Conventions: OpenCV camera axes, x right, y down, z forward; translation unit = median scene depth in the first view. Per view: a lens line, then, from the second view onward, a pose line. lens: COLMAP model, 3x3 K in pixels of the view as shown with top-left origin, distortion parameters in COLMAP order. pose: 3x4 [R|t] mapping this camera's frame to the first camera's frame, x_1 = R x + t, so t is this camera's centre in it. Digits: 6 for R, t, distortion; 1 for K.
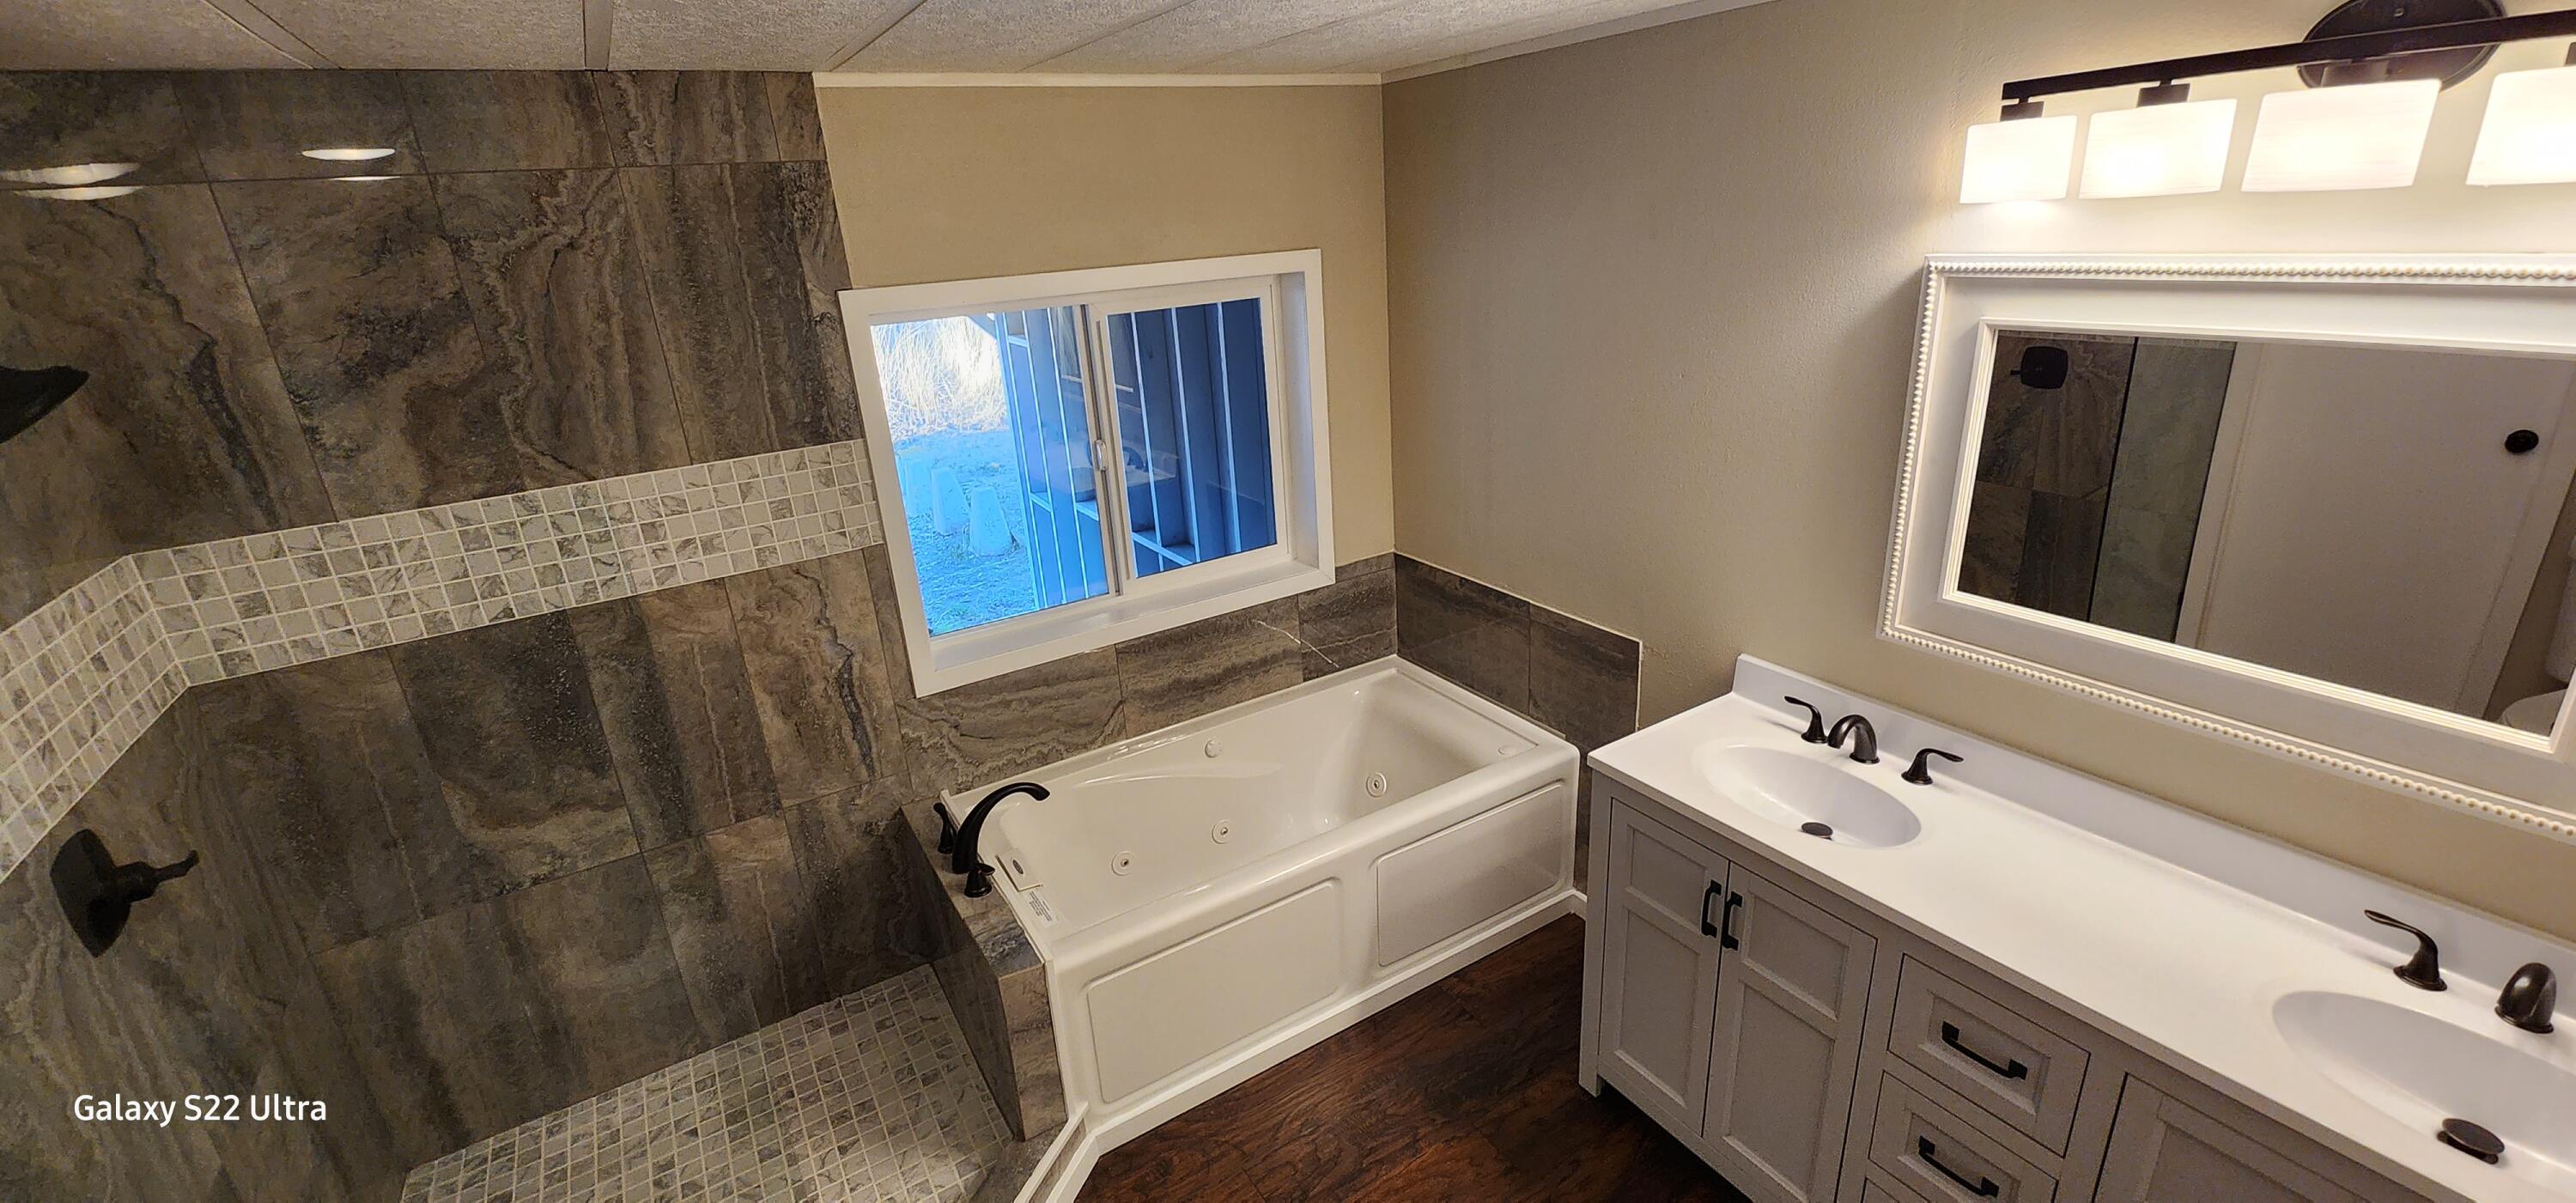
lens RADIAL K [[1057.7, 0, 1285.5], [0, 1057.7, 584.8], [0, 0, 1]] dist [-0.000970, -0.000300]
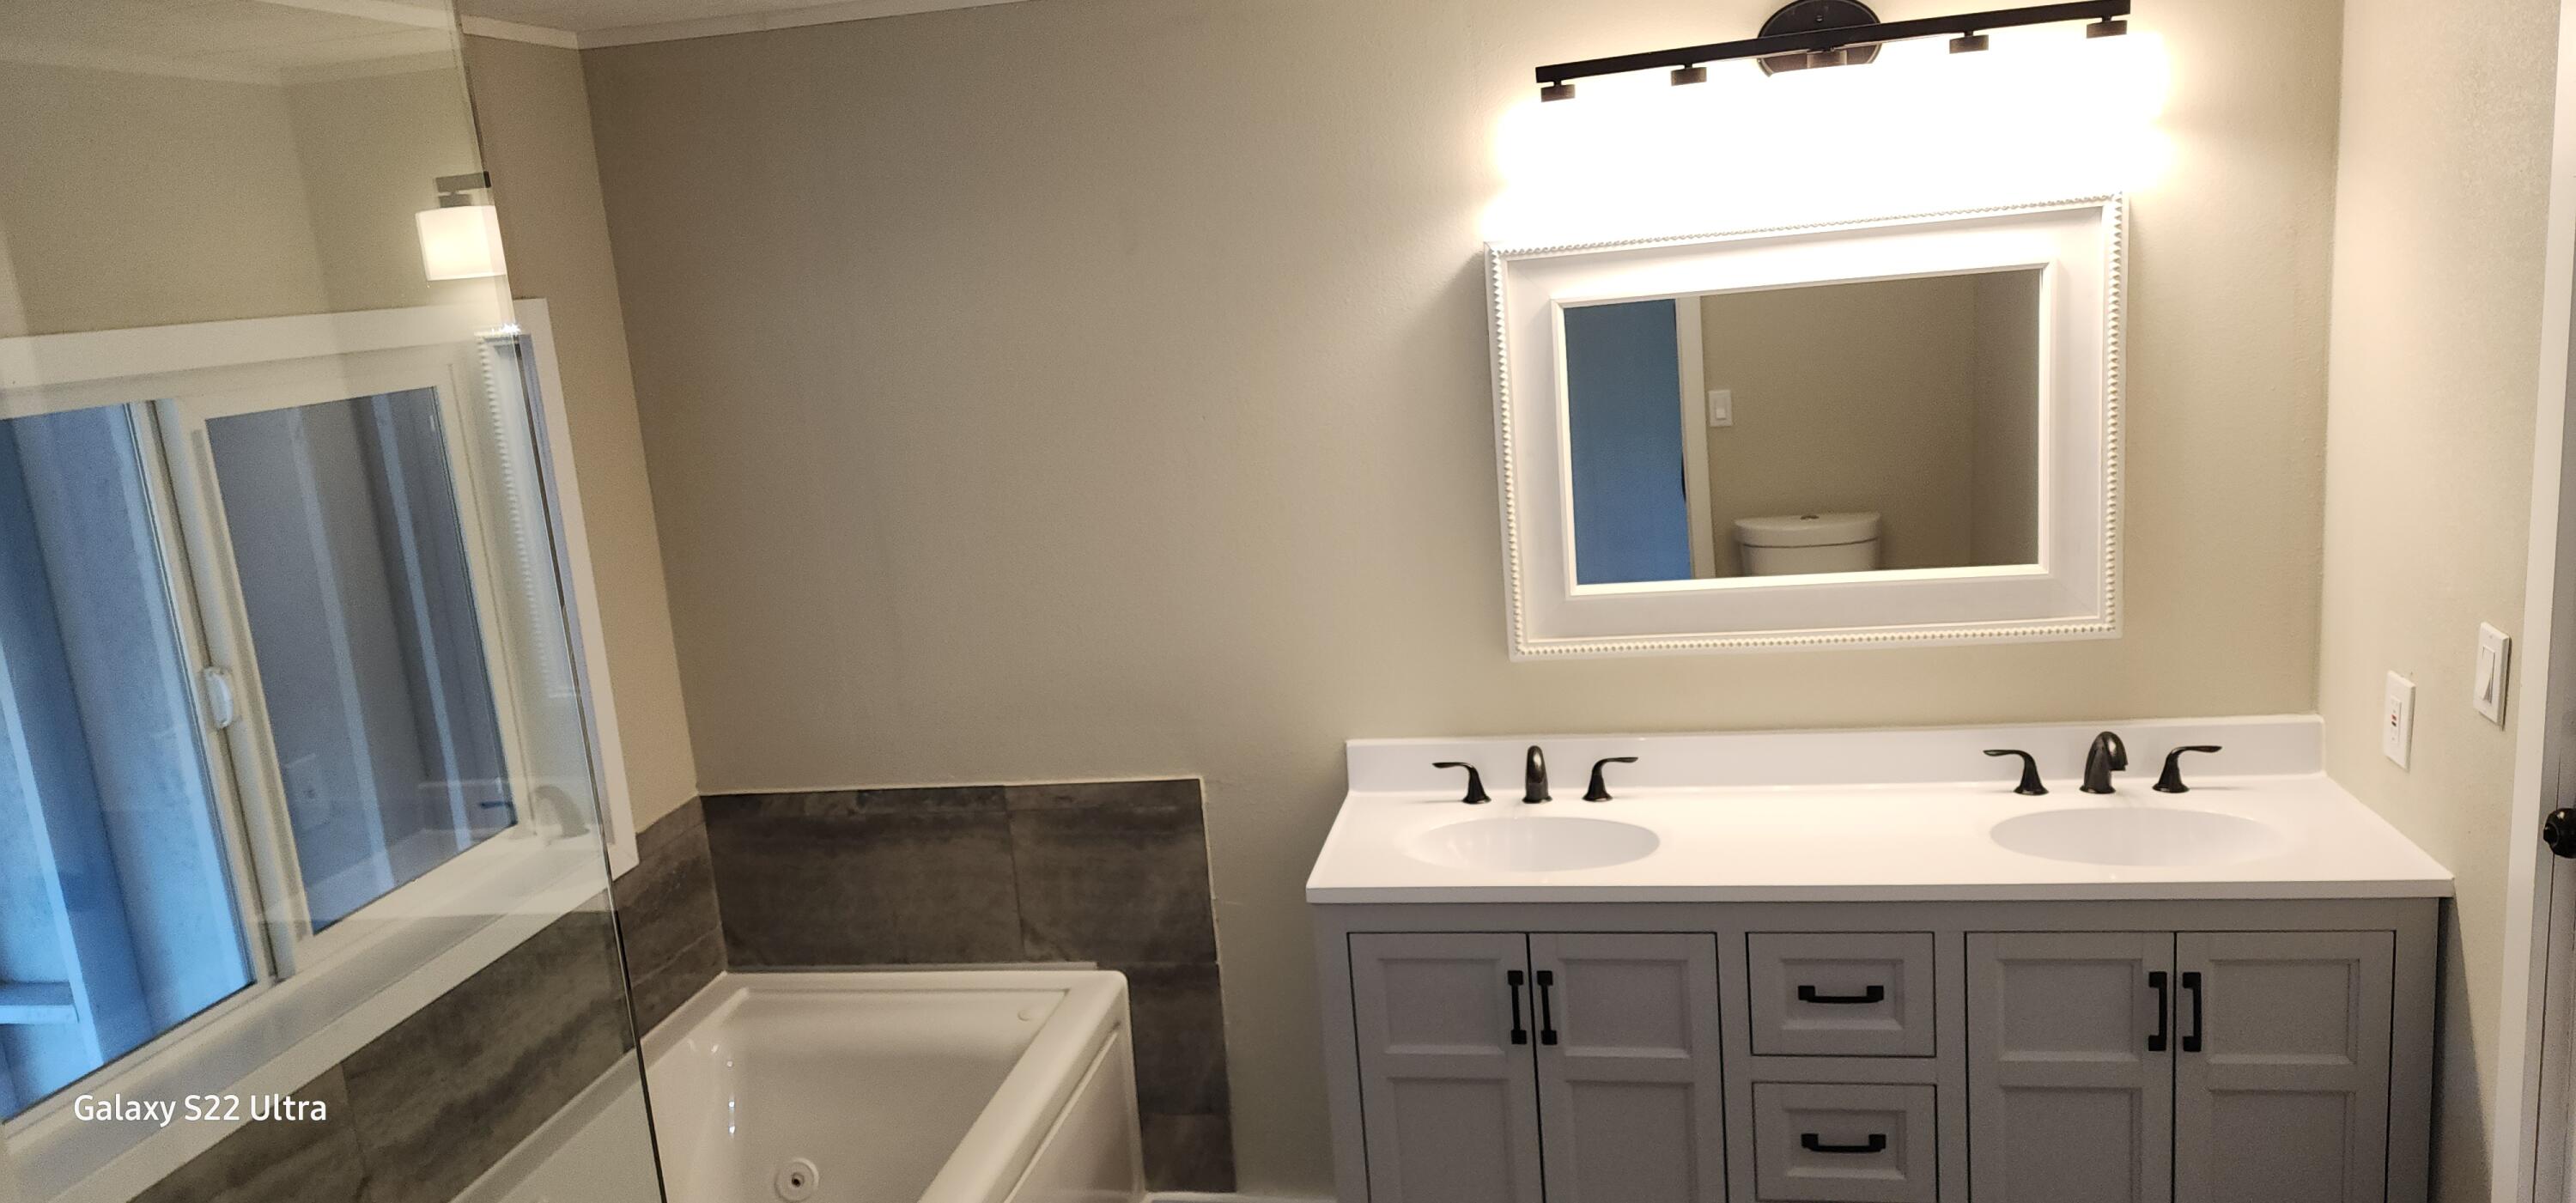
lens RADIAL K [[1741.8, 0, 1282.8], [0, 1741.8, 595.3], [0, 0, 1]] dist [0.106465, -0.104958]
pose [[0.677778, -0.142509, 0.721324, -0.532869], [0.287566, 0.954272, -0.081675, 0.052987], [-0.676700, 0.262786, 0.687765, 0.093684]]
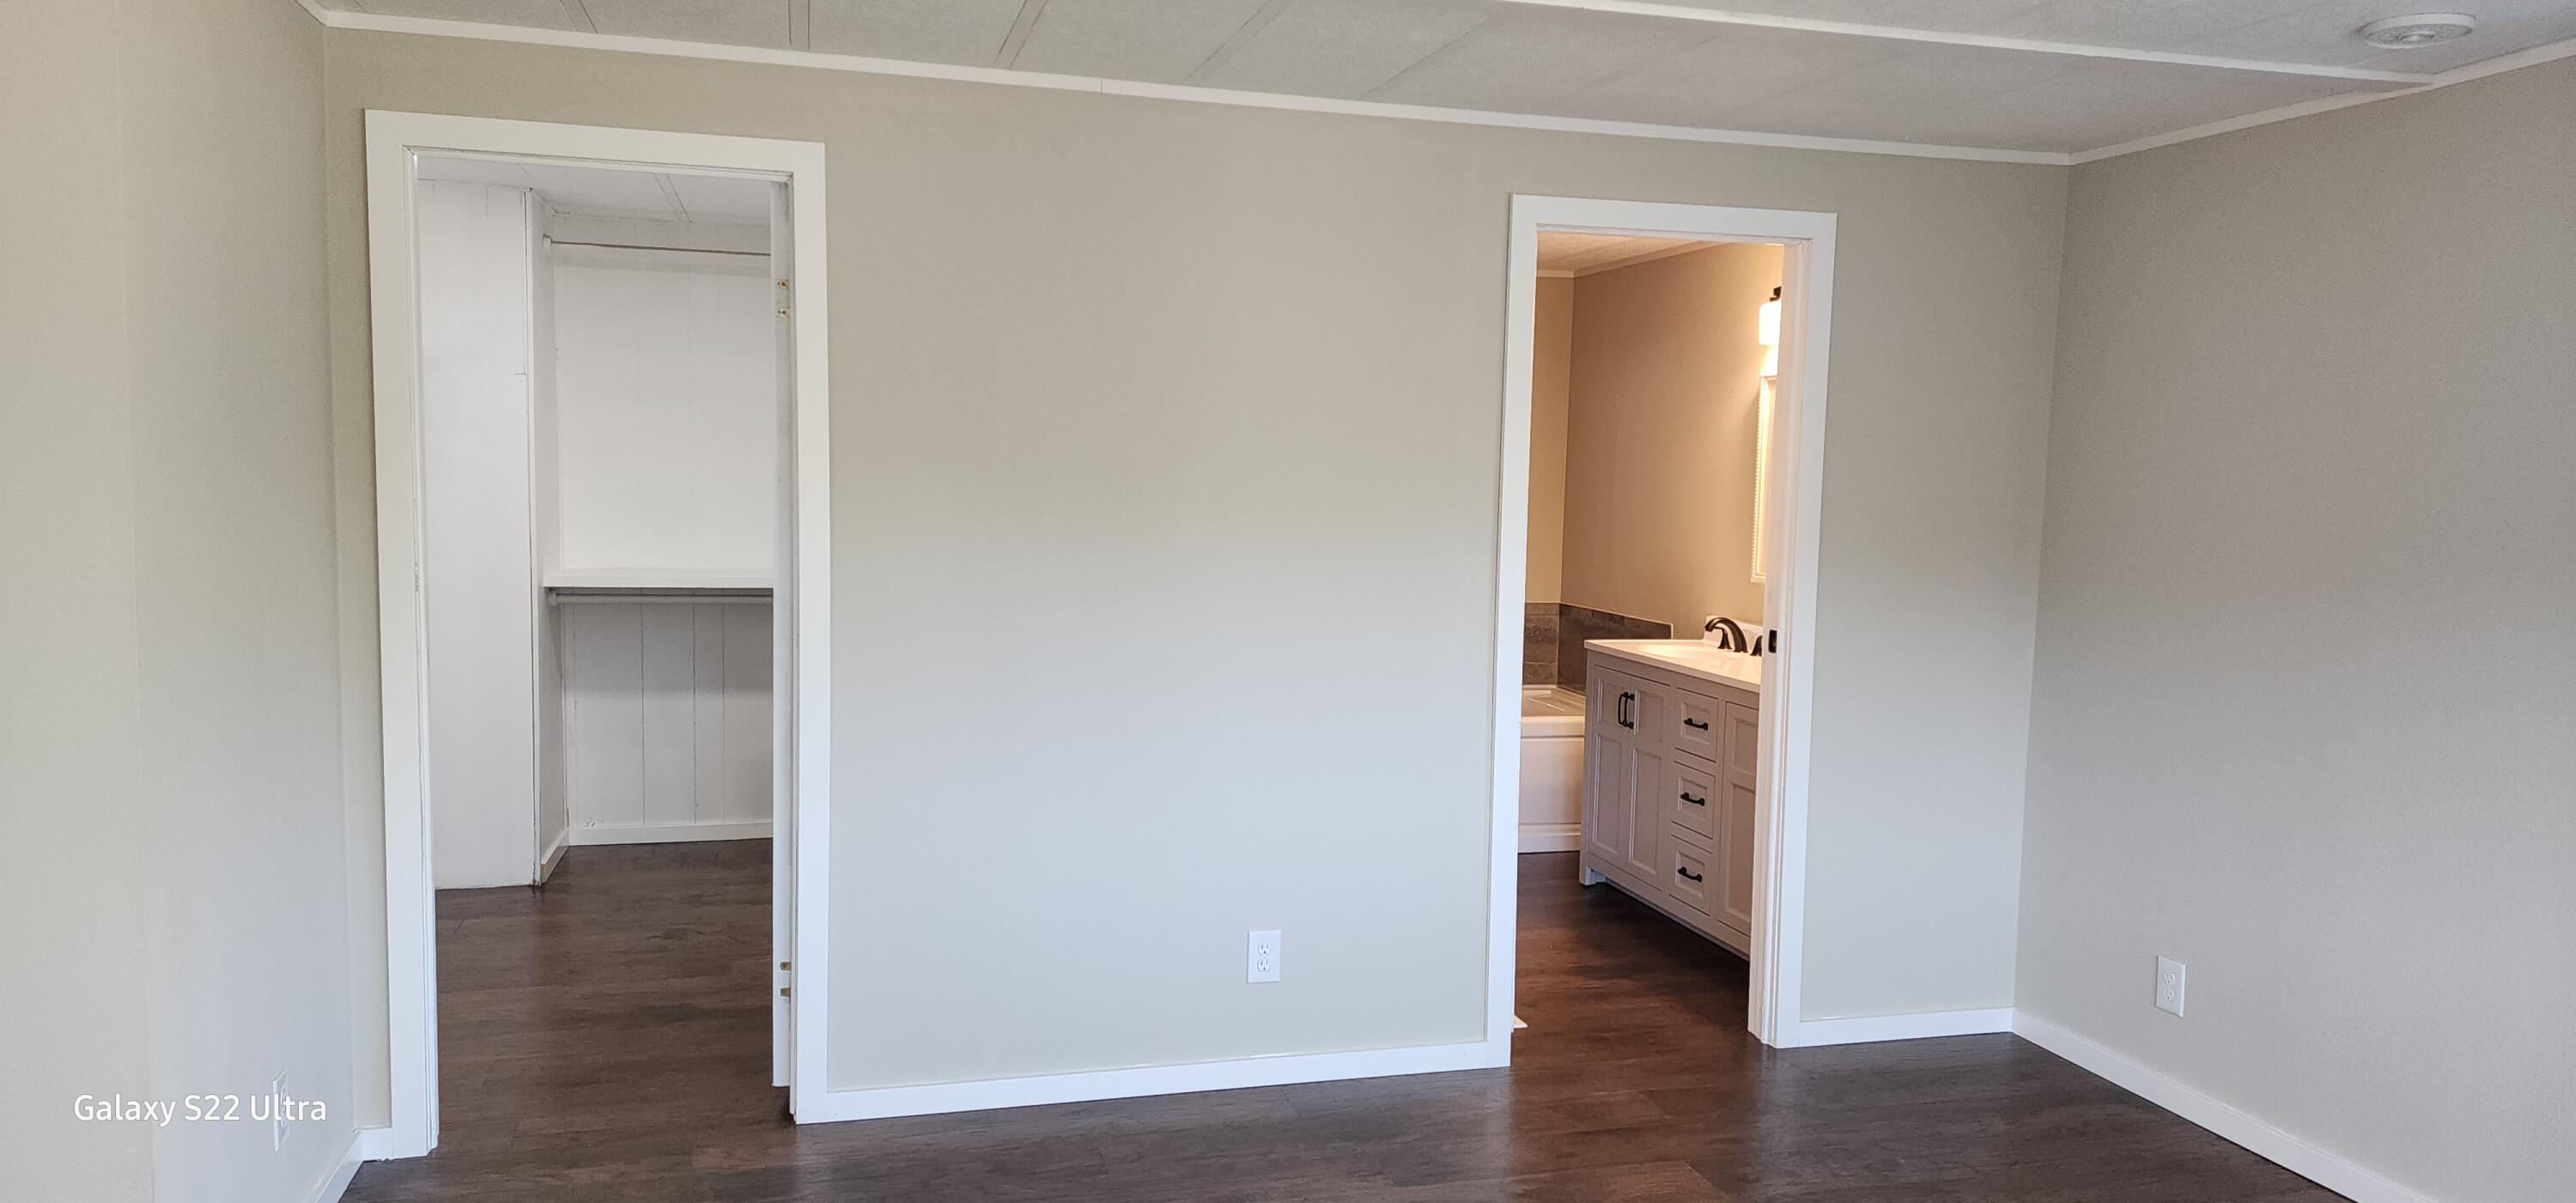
lens RADIAL K [[1741.8, 0, 1282.8], [0, 1741.8, 595.3], [0, 0, 1]] dist [0.106465, -0.104958]
pose [[0.954564, 0.101119, -0.280325, 0.546756], [-0.169558, 0.957857, -0.231860, 0.748936], [0.245066, 0.268857, 0.931482, -1.603744]]
